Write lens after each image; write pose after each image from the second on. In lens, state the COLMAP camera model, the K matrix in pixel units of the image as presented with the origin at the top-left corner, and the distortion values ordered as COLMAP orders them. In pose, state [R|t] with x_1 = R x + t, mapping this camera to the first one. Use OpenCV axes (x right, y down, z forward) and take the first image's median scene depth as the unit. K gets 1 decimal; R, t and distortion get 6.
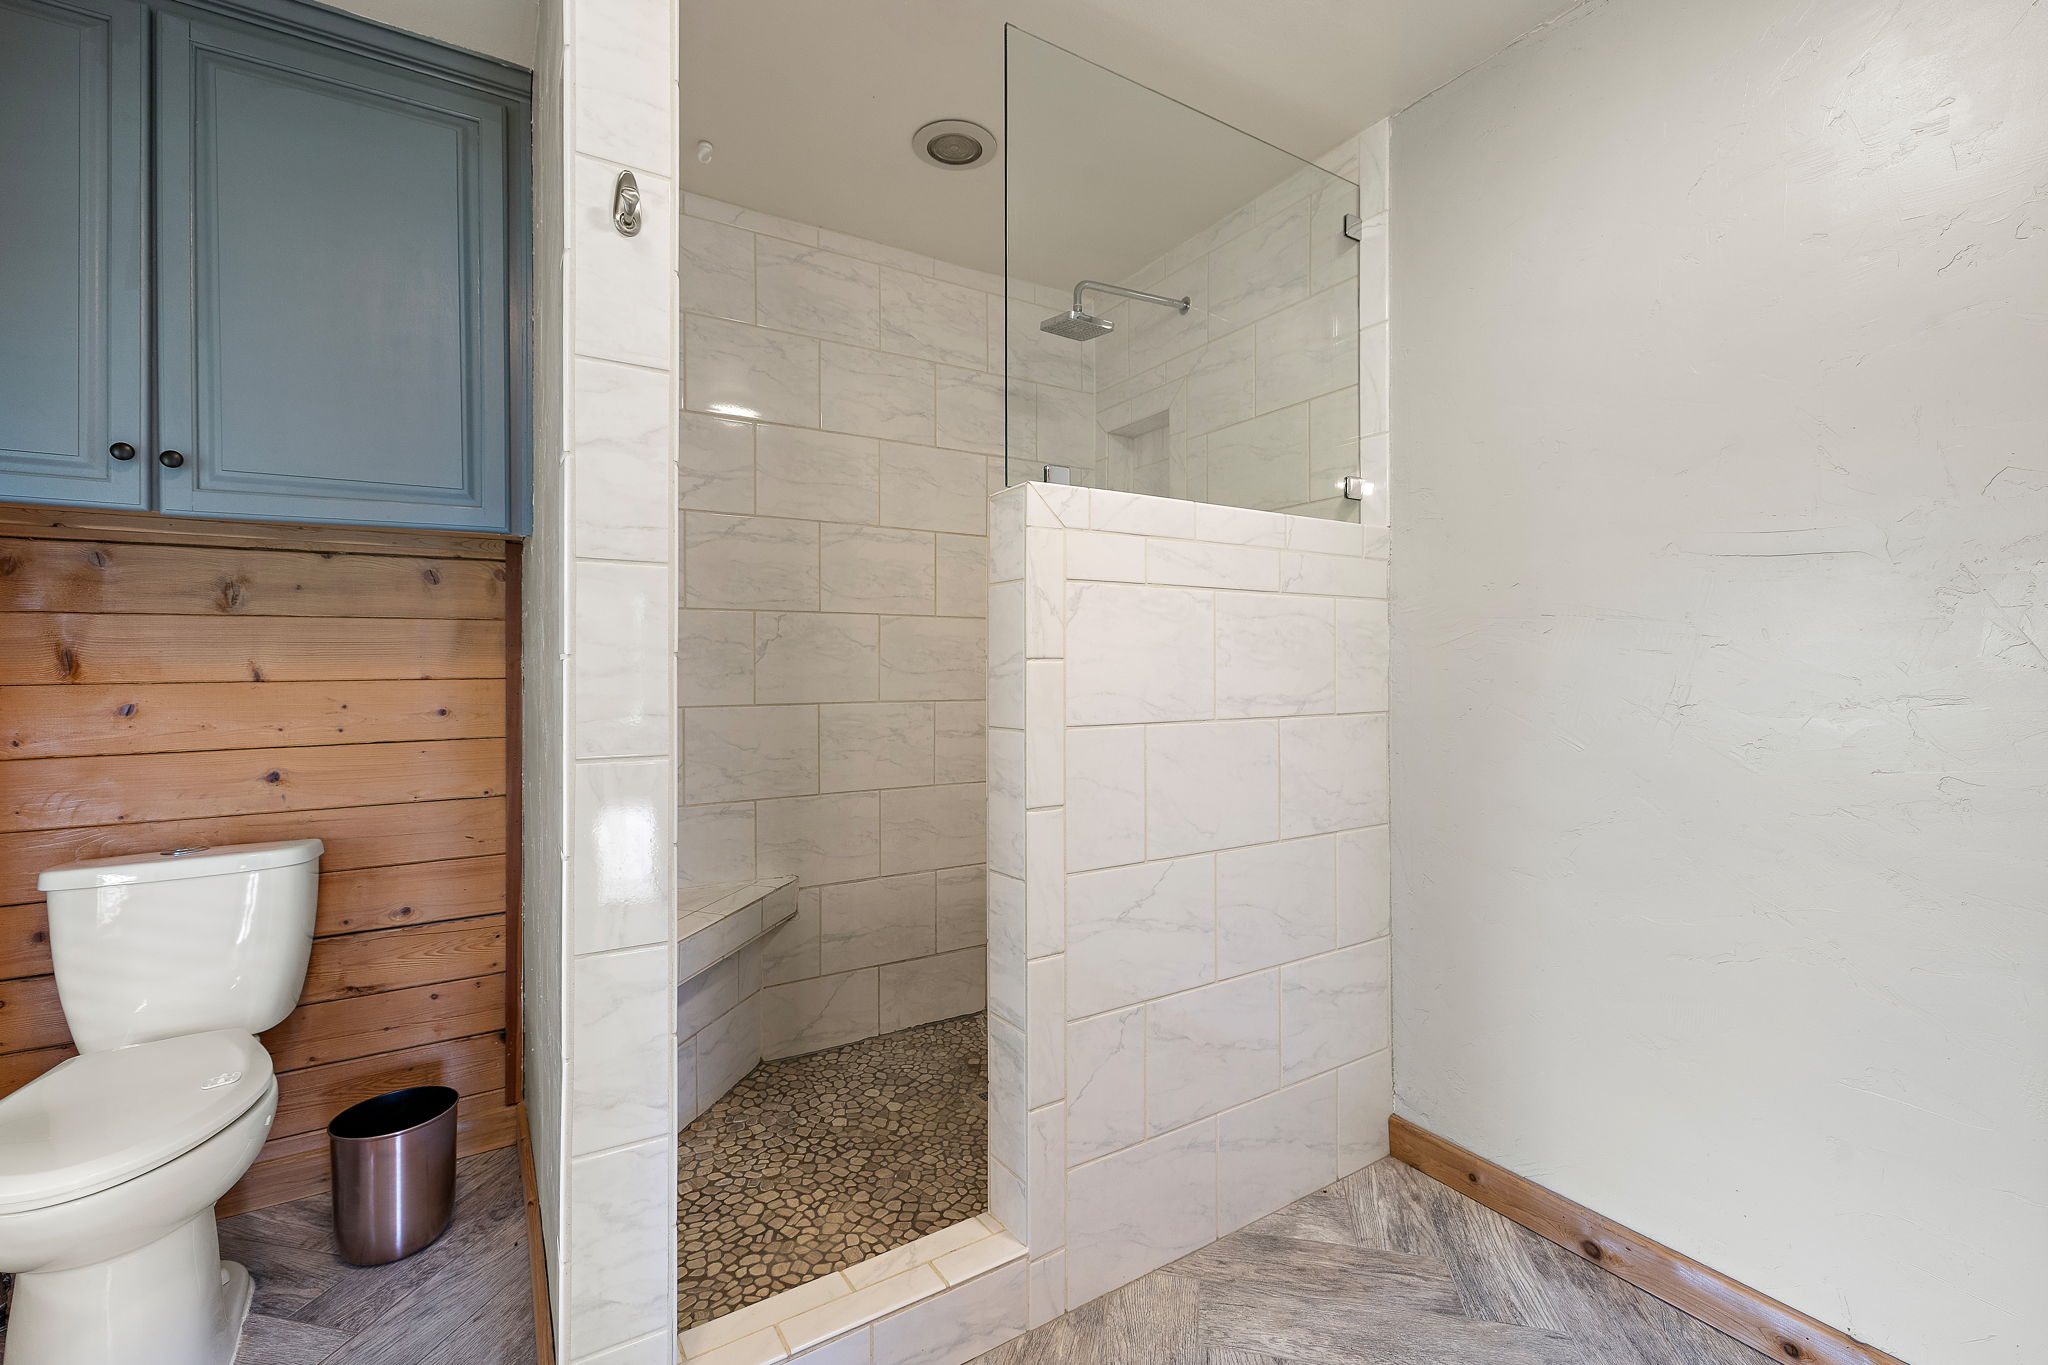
lens RADIAL K [[865.4, 0, 1020.6], [0, 865.4, 663.8], [0, 0, 1]] dist [0.001265, -0.000104]
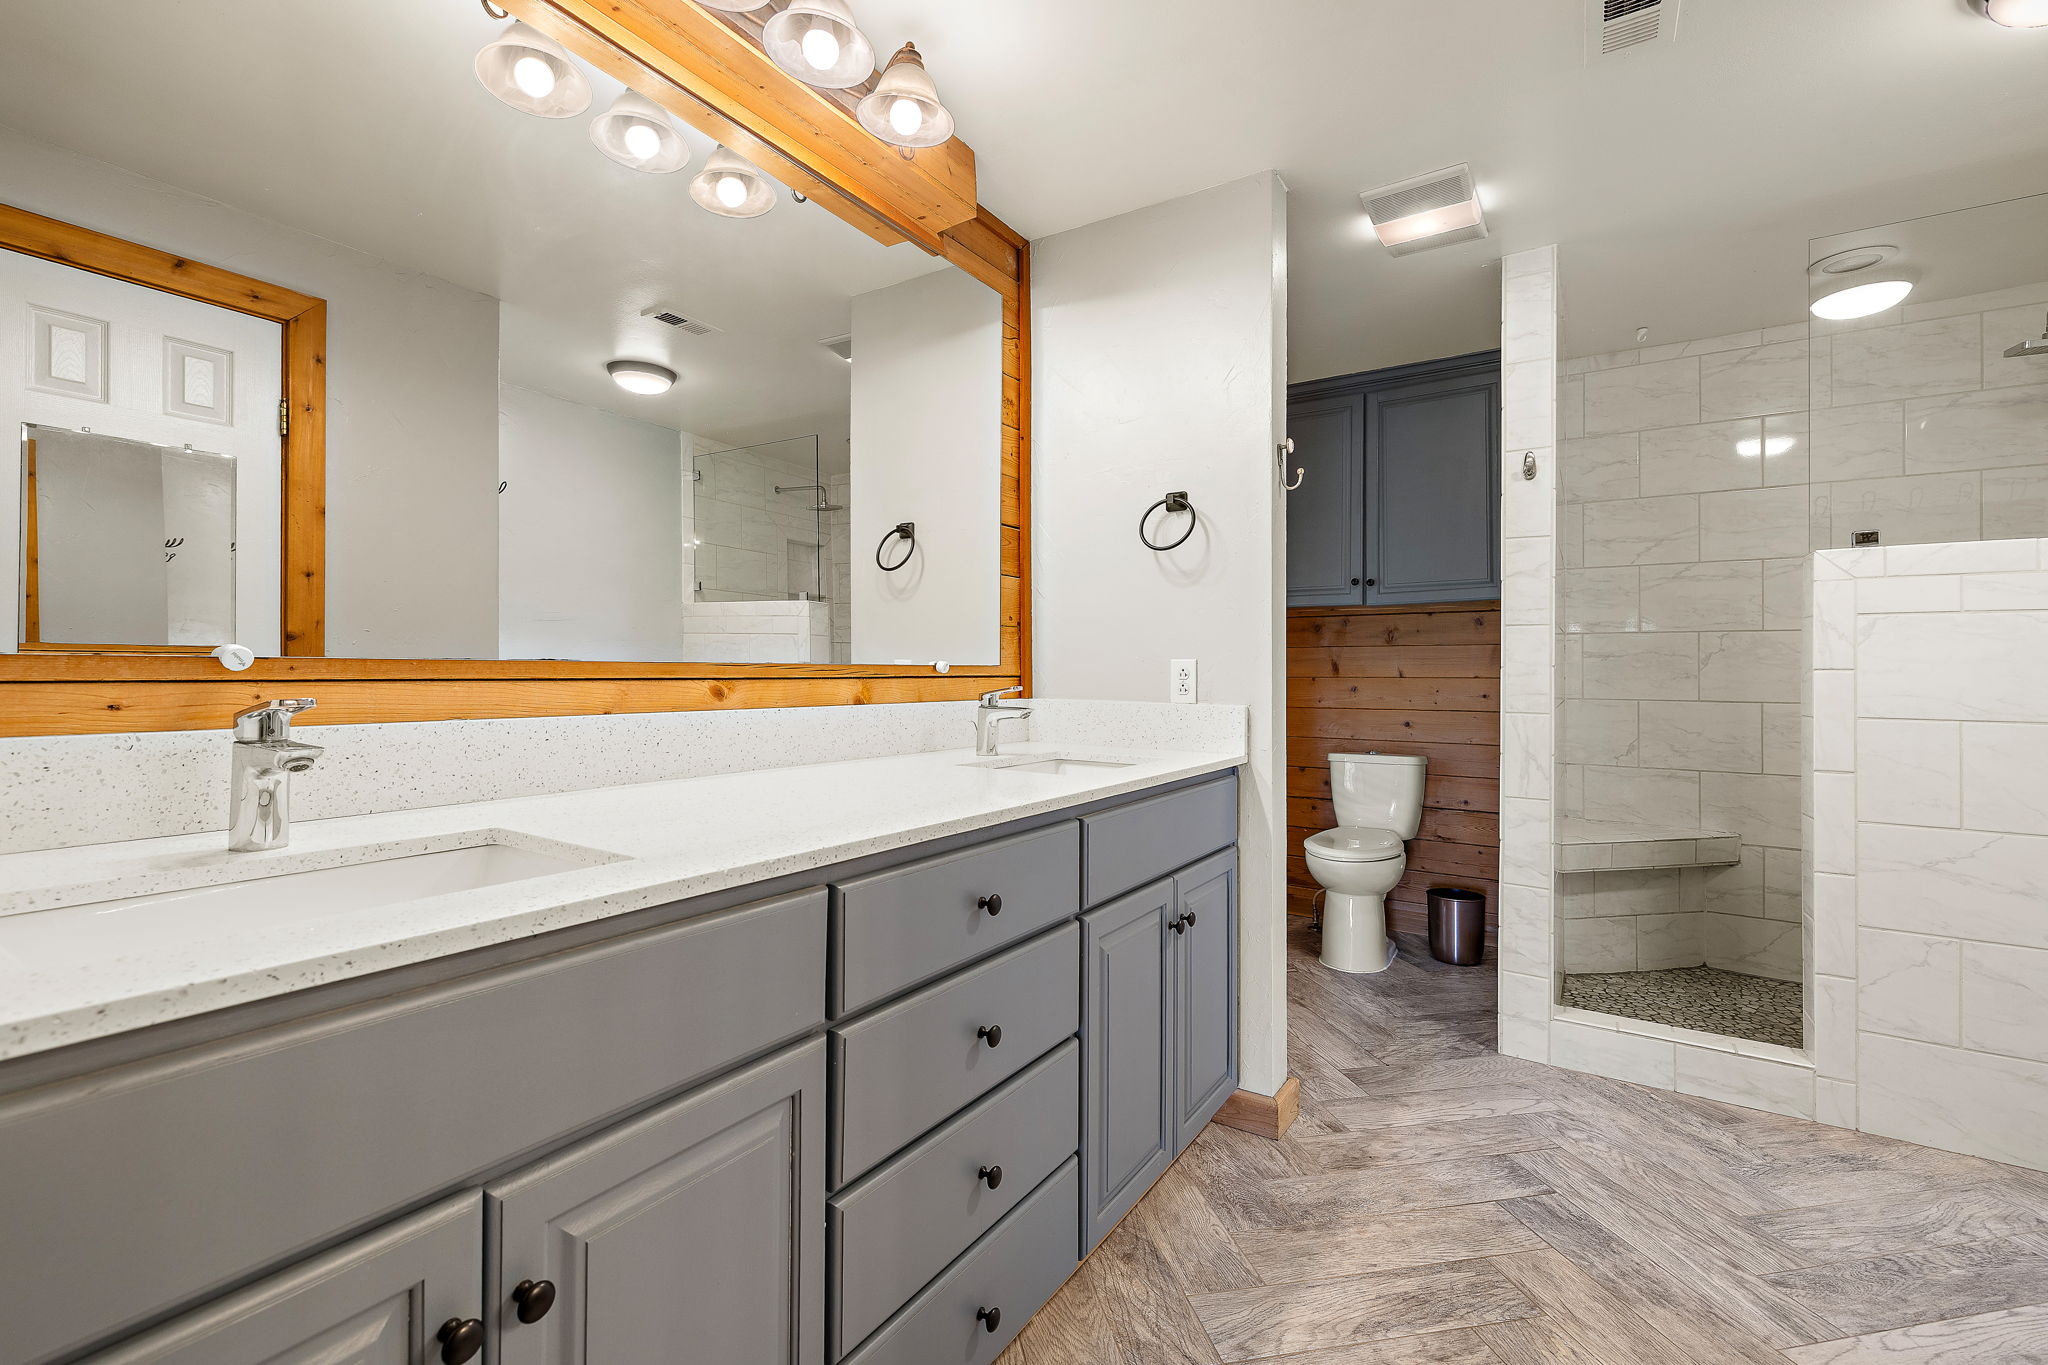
lens RADIAL K [[865.4, 0, 1020.6], [0, 865.4, 663.8], [0, 0, 1]] dist [0.001265, -0.000104]
pose [[0.406590, 0.001281, -0.913610, 0.690150], [-0.004633, 0.999989, -0.000660, -0.007031], [0.913599, 0.004501, 0.406592, -0.726184]]
